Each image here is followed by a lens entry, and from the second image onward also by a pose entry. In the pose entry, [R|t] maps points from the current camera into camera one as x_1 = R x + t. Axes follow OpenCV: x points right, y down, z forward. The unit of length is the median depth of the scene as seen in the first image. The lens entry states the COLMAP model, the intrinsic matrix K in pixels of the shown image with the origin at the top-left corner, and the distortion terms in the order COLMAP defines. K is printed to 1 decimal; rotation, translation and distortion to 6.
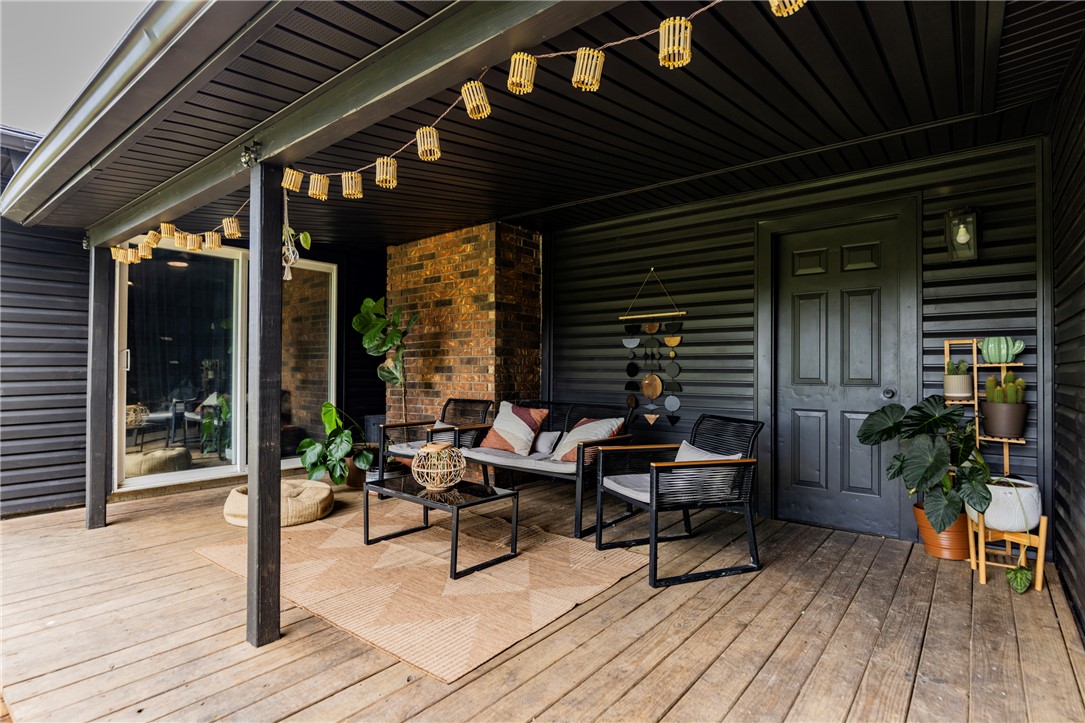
lens RADIAL K [[539.1, 0, 545.9], [0, 539.1, 365.0], [0, 0, 1]] dist [-0.001337, -0.000528]
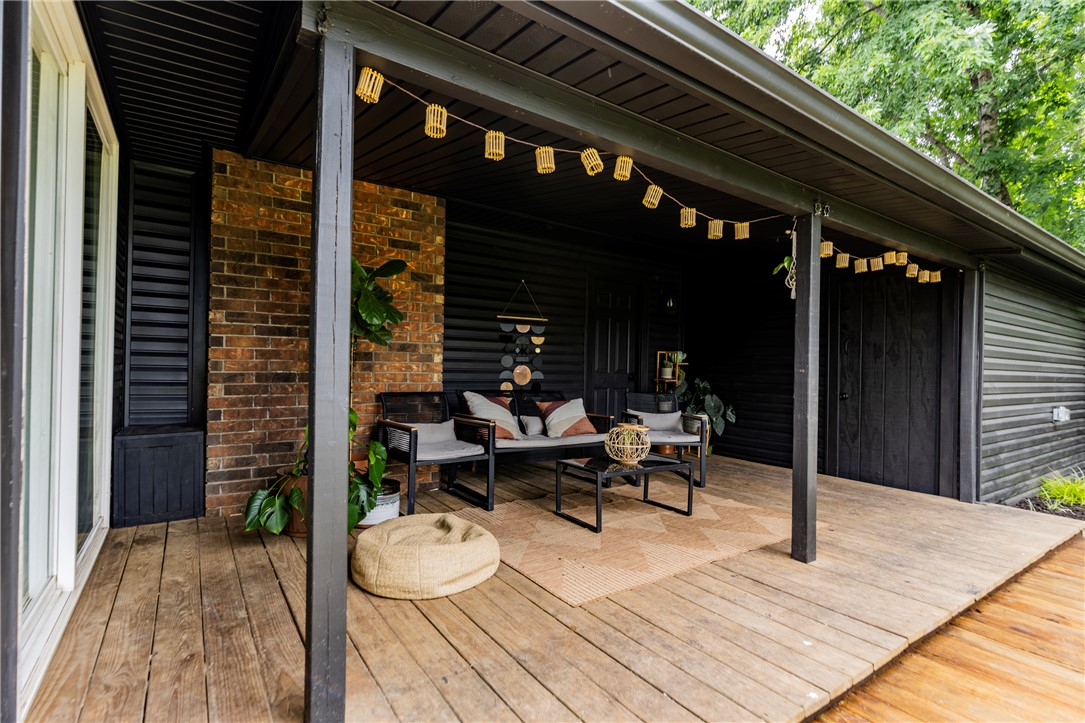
lens RADIAL K [[526.1, 0, 545.3], [0, 526.1, 366.3], [0, 0, 1]] dist [0.001569, 0.000163]
pose [[0.288111, 0.008436, 0.957560, -0.937498], [-0.030061, 0.999548, 0.000238, 0.016524], [-0.957125, -0.028854, 0.288234, 0.585446]]
